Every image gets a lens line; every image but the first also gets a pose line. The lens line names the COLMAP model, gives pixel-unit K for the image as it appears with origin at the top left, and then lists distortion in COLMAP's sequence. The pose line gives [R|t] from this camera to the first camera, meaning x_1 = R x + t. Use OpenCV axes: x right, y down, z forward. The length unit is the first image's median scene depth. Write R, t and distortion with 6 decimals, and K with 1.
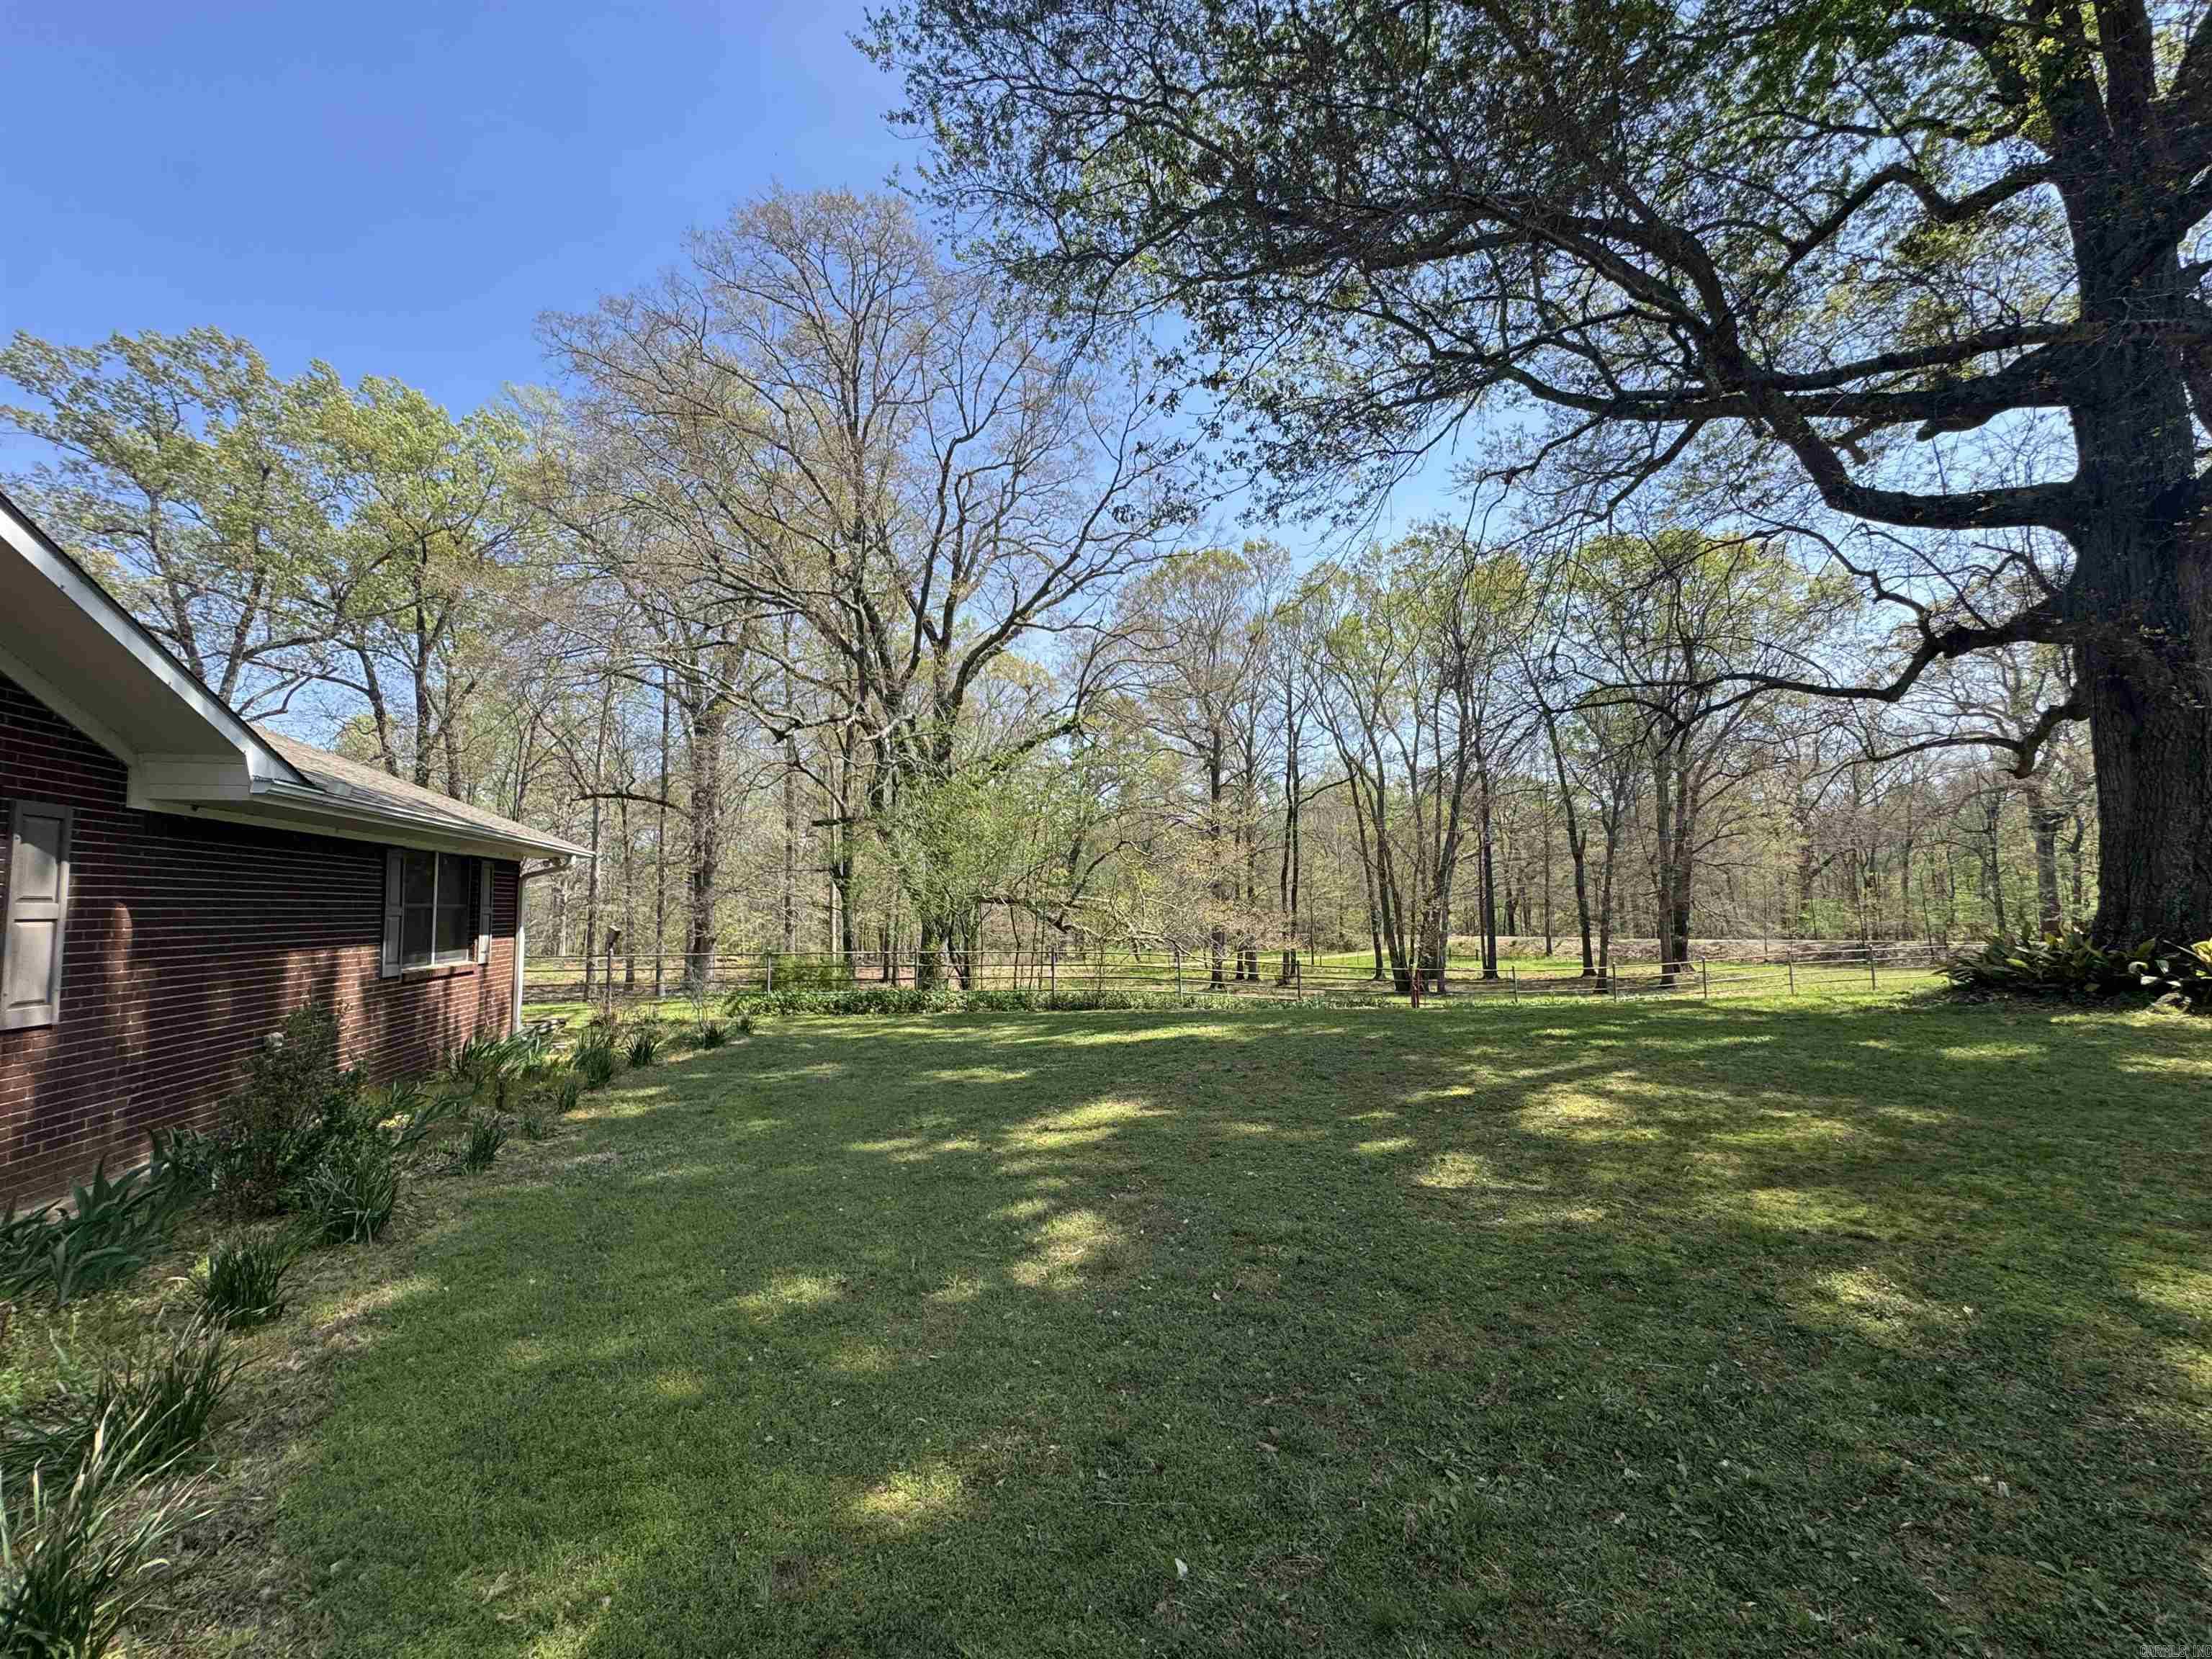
lens RADIAL K [[888.9, 0, 1103.6], [0, 888.9, 826.8], [0, 0, 1]] dist [-0.002756, -0.000073]
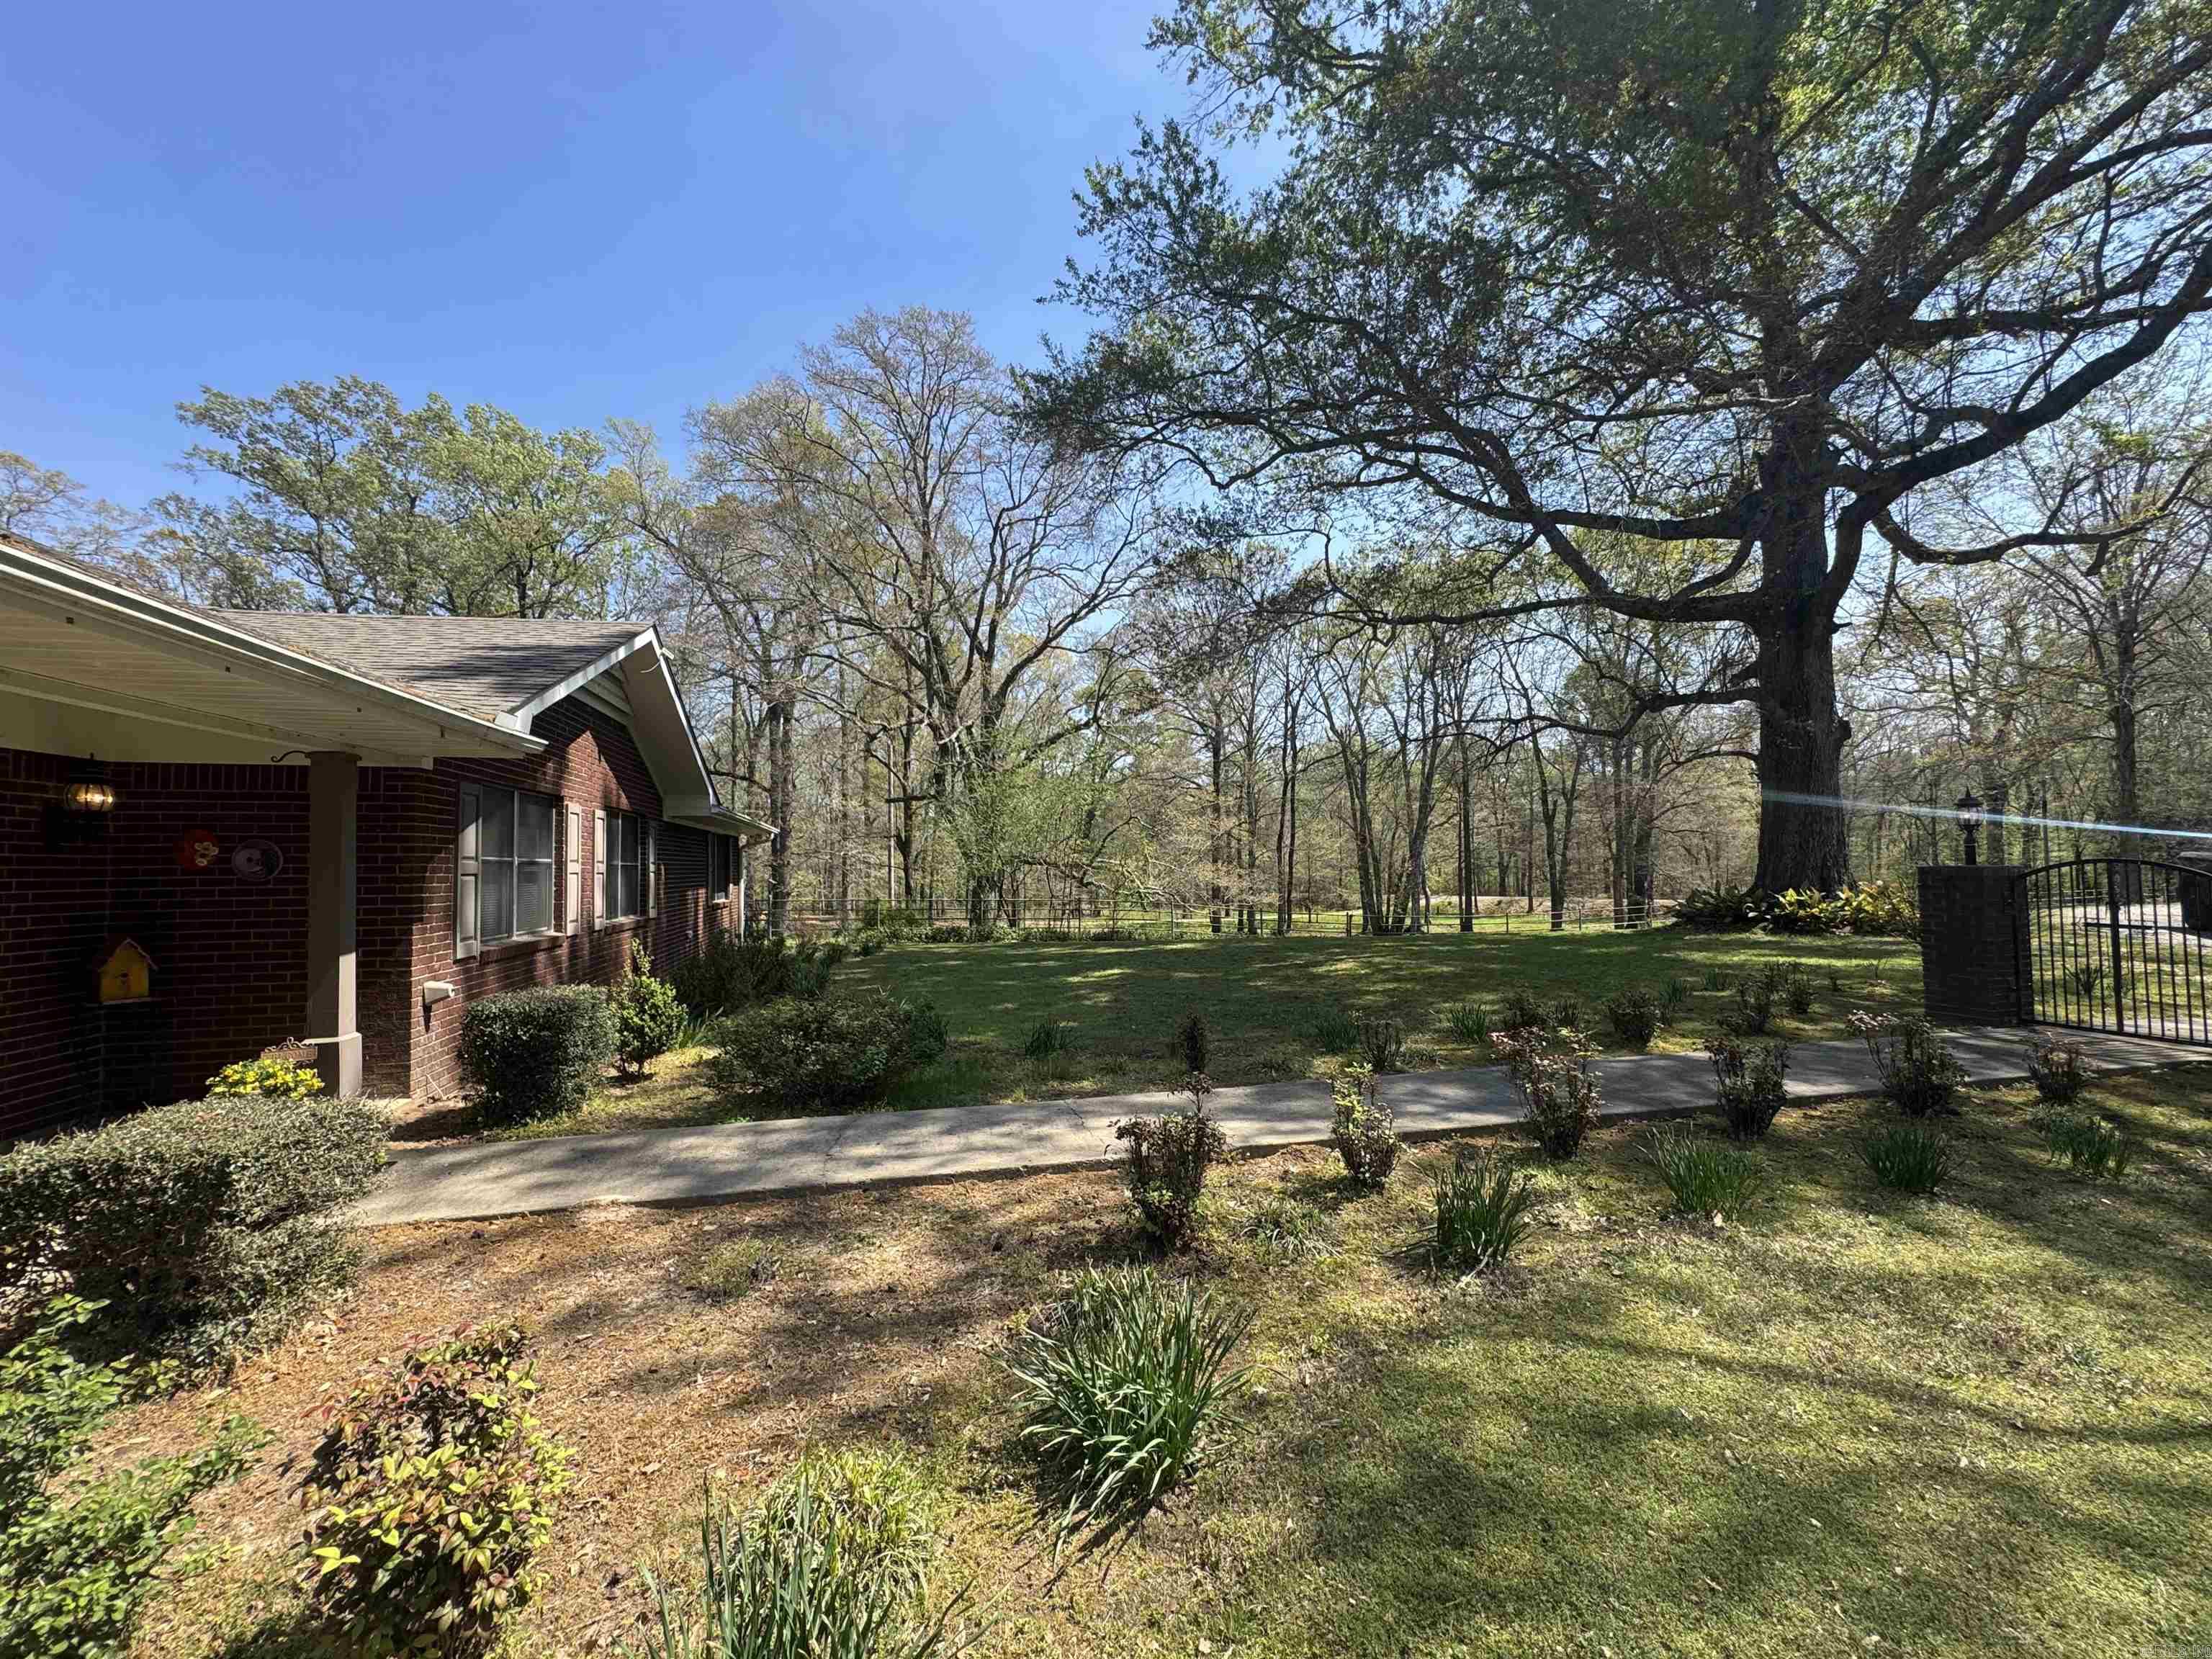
lens RADIAL K [[888.9, 0, 1103.6], [0, 888.9, 826.8], [0, 0, 1]] dist [-0.002756, -0.000073]
pose [[0.999882, 0.002606, -0.015119, -0.000545], [-0.001937, 0.999027, 0.044054, -0.017699], [0.015219, -0.044020, 0.998915, -0.191144]]
